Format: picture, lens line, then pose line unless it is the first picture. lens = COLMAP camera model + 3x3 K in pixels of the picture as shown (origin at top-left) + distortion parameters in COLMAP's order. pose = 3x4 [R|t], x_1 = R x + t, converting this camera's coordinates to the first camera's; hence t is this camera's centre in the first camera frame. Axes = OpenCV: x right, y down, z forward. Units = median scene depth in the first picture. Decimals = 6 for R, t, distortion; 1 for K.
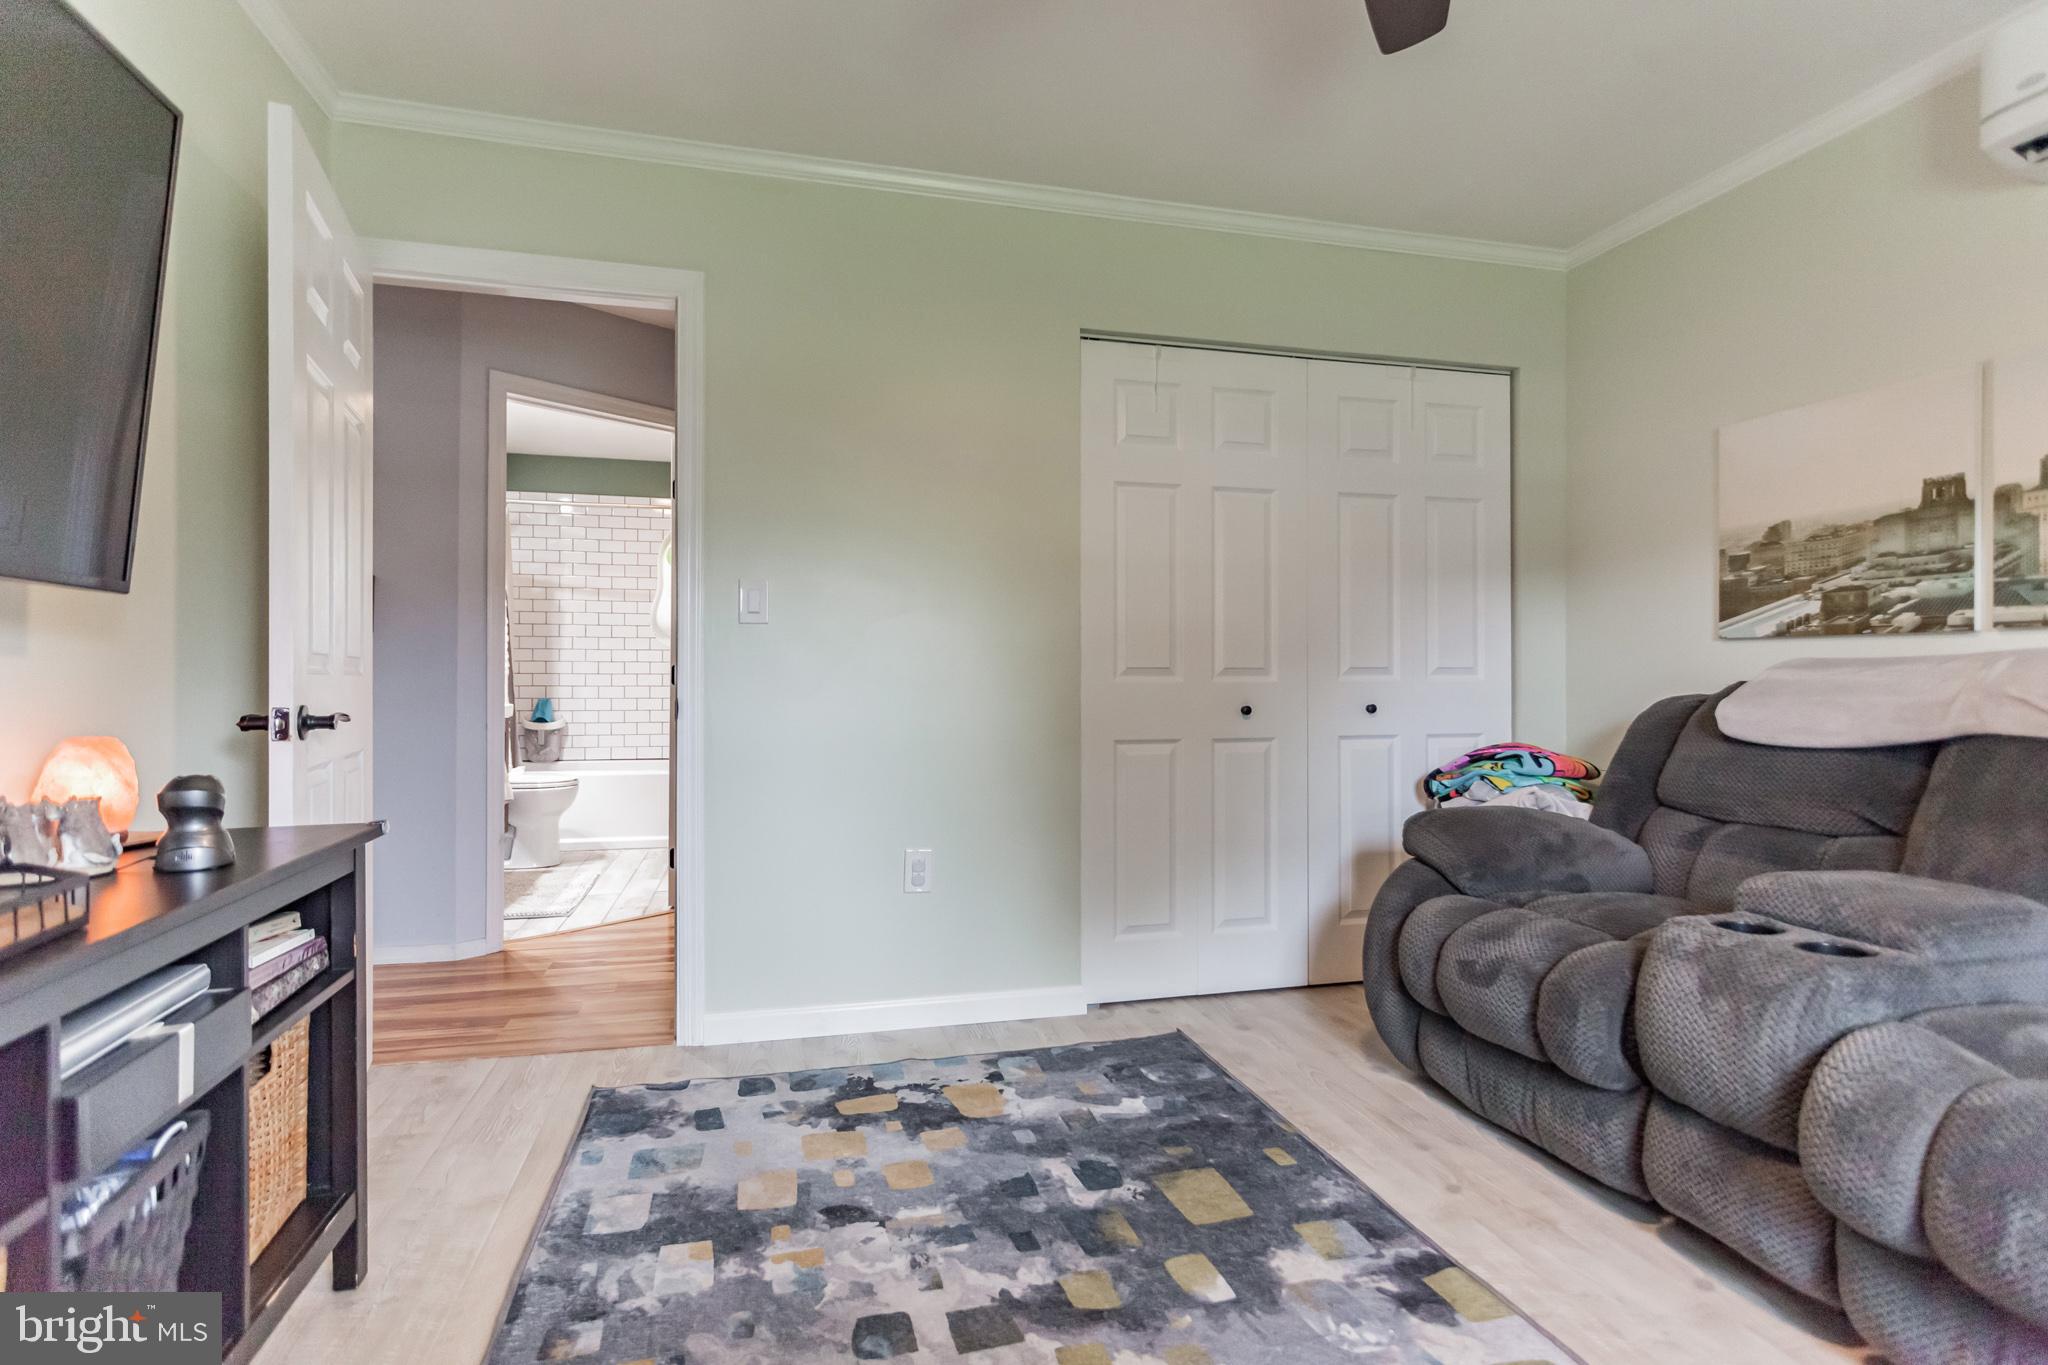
lens RADIAL K [[1005.3, 0, 1036.3], [0, 1005.3, 674.9], [0, 0, 1]] dist [0.018024, 0.000244]
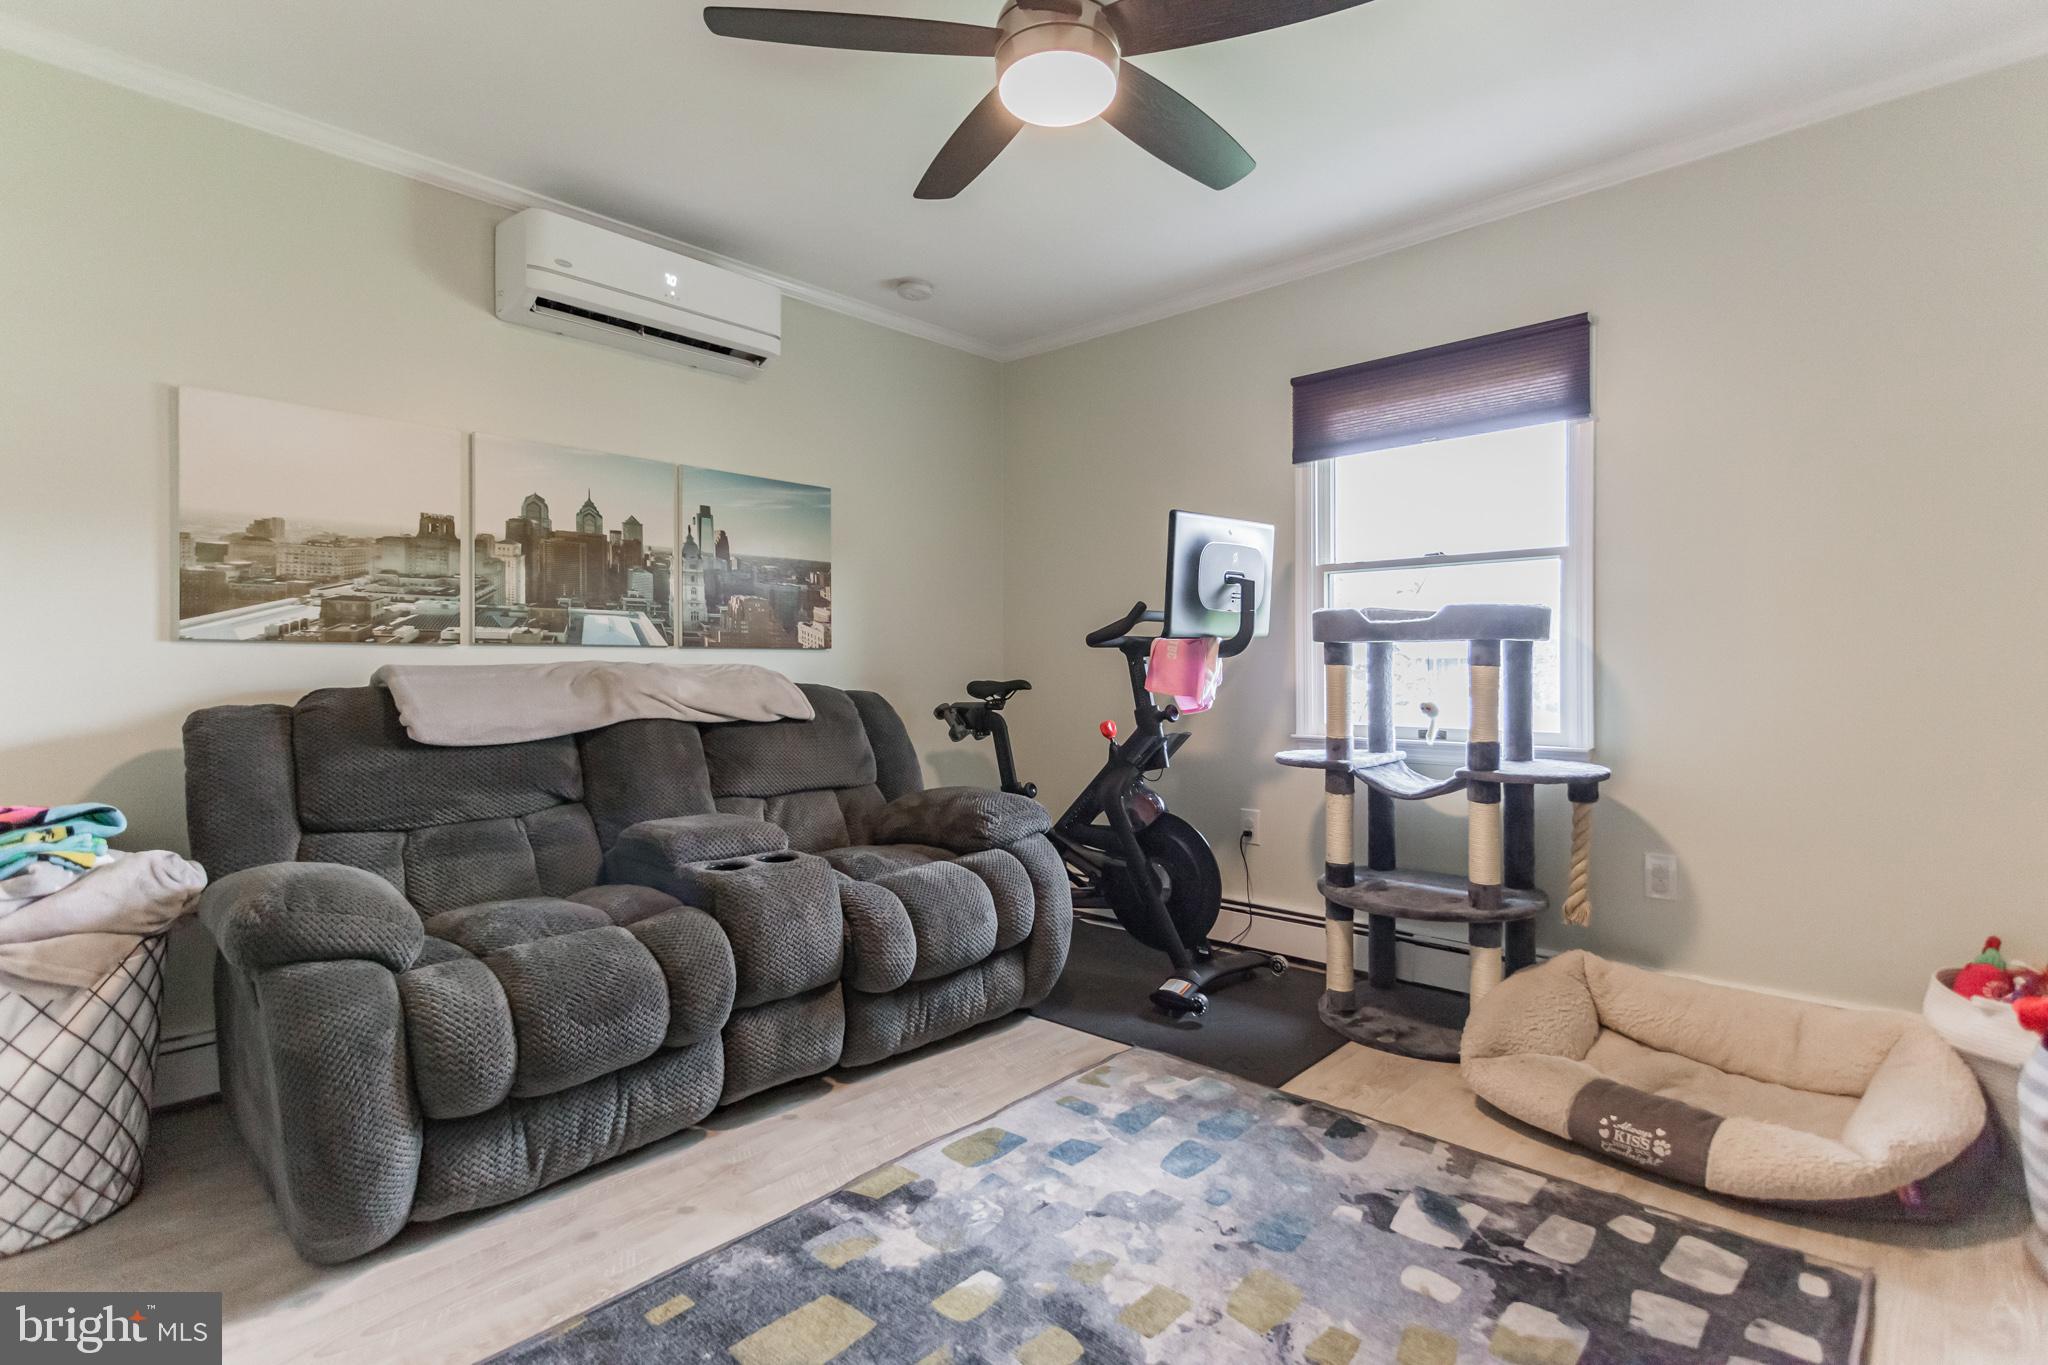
lens RADIAL K [[1005.3, 0, 1043.0], [0, 1005.3, 676.0], [0, 0, 1]] dist [0.018024, 0.000244]
pose [[-0.540353, -0.002227, 0.841435, -0.493024], [0.006675, 0.999954, 0.006933, -0.008113], [-0.841412, 0.009363, -0.540313, 1.031281]]
